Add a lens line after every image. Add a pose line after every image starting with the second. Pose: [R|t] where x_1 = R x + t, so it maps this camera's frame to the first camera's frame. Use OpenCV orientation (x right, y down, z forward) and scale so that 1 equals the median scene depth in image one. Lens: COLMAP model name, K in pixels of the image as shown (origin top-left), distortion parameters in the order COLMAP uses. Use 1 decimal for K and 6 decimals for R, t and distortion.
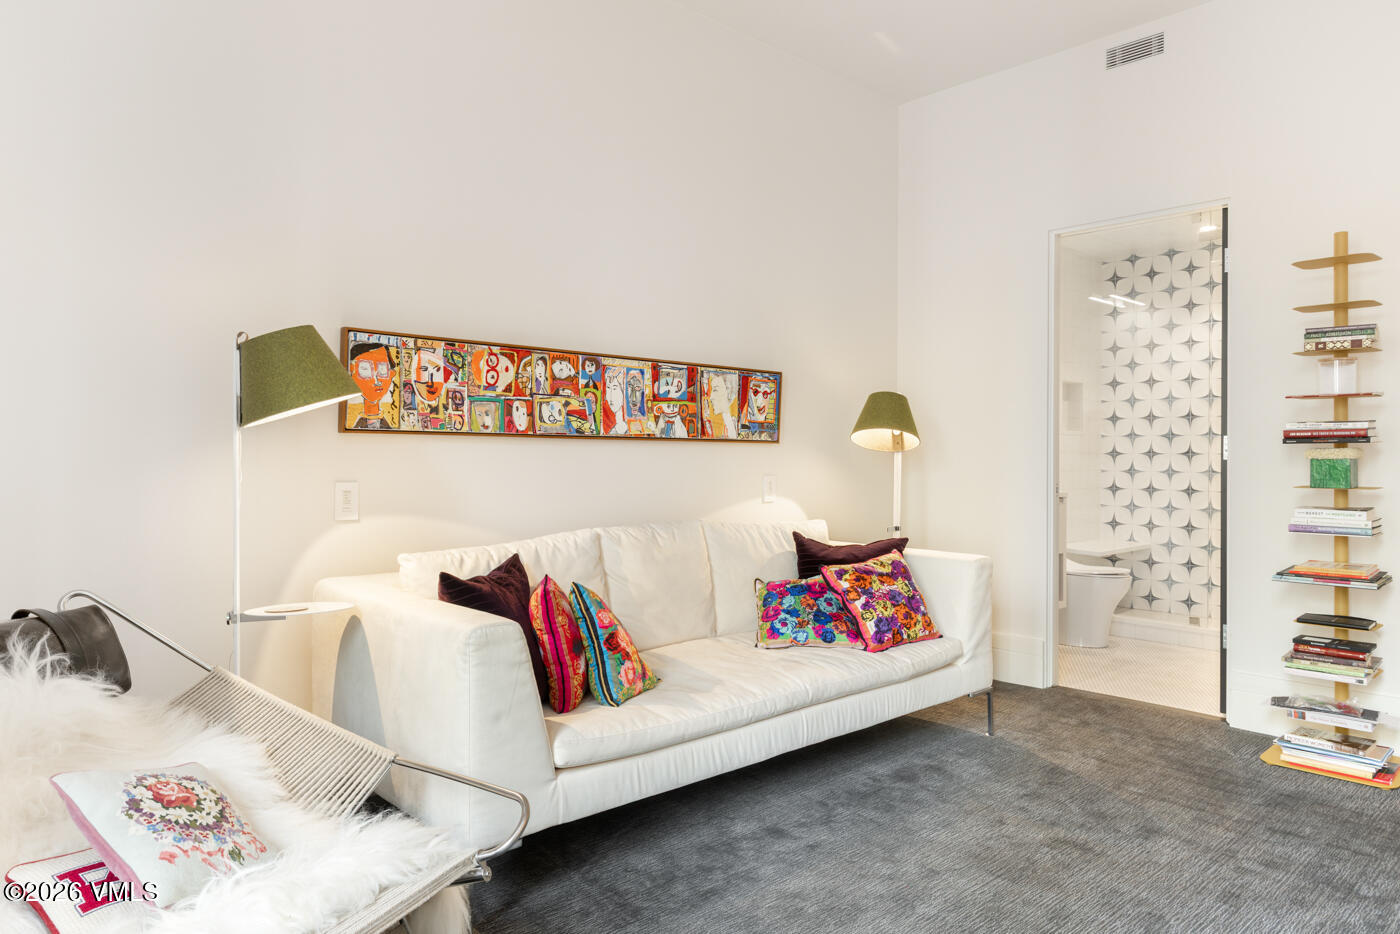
lens RADIAL K [[908.6, 0, 698.0], [0, 908.6, 457.3], [0, 0, 1]] dist [-0.006451, -0.000316]
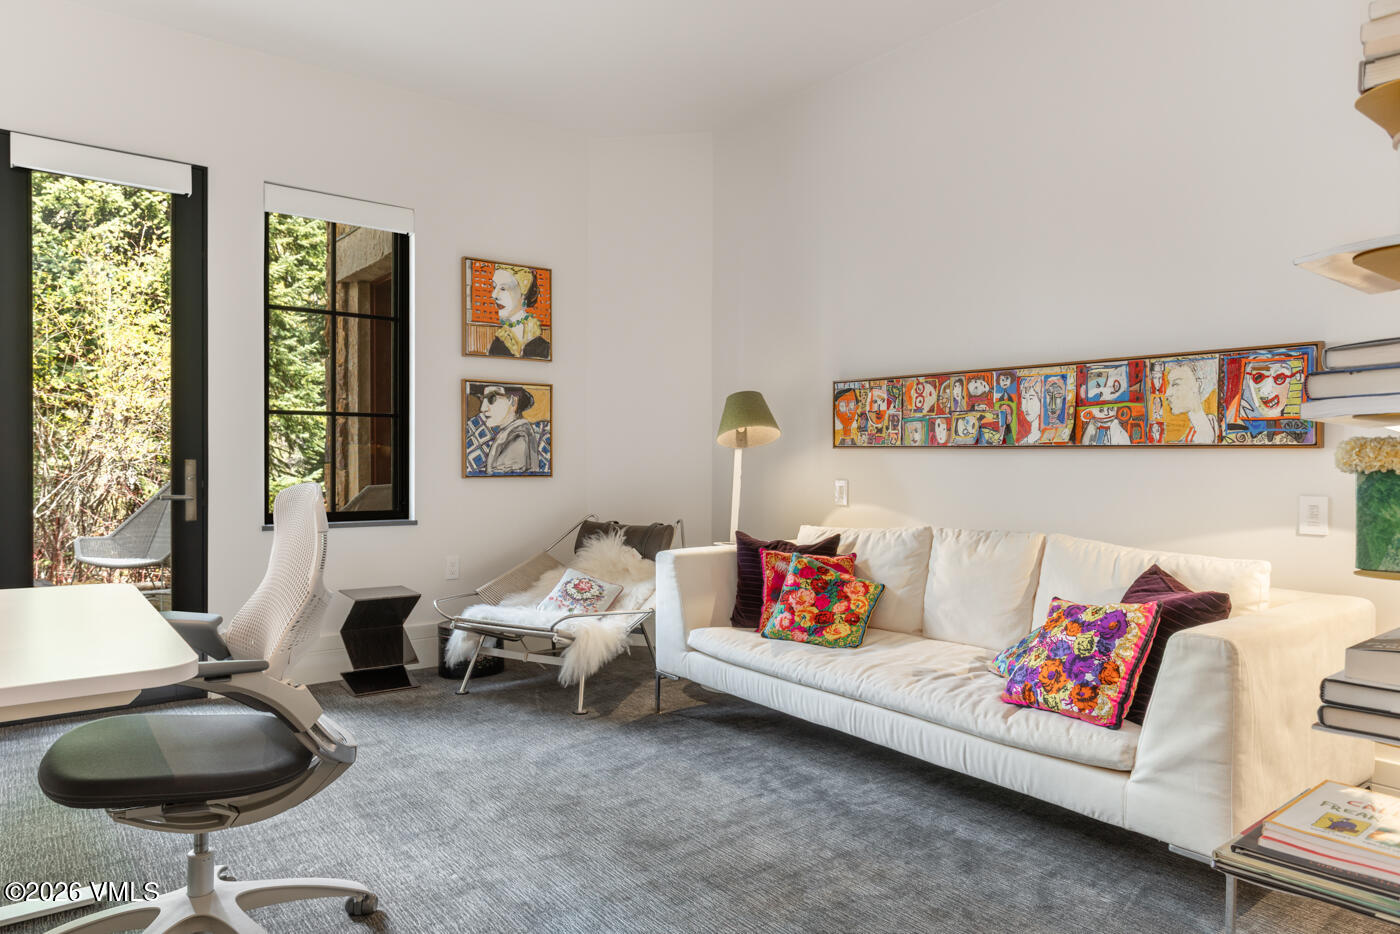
lens RADIAL K [[914.5, 0, 698.2], [0, 914.5, 470.8], [0, 0, 1]] dist [0.050382, -0.003033]
pose [[-0.085103, 0.011082, -0.996311, 1.001308], [-0.007192, 0.999905, 0.011736, -0.004545], [0.996346, 0.008164, -0.085015, 0.747919]]
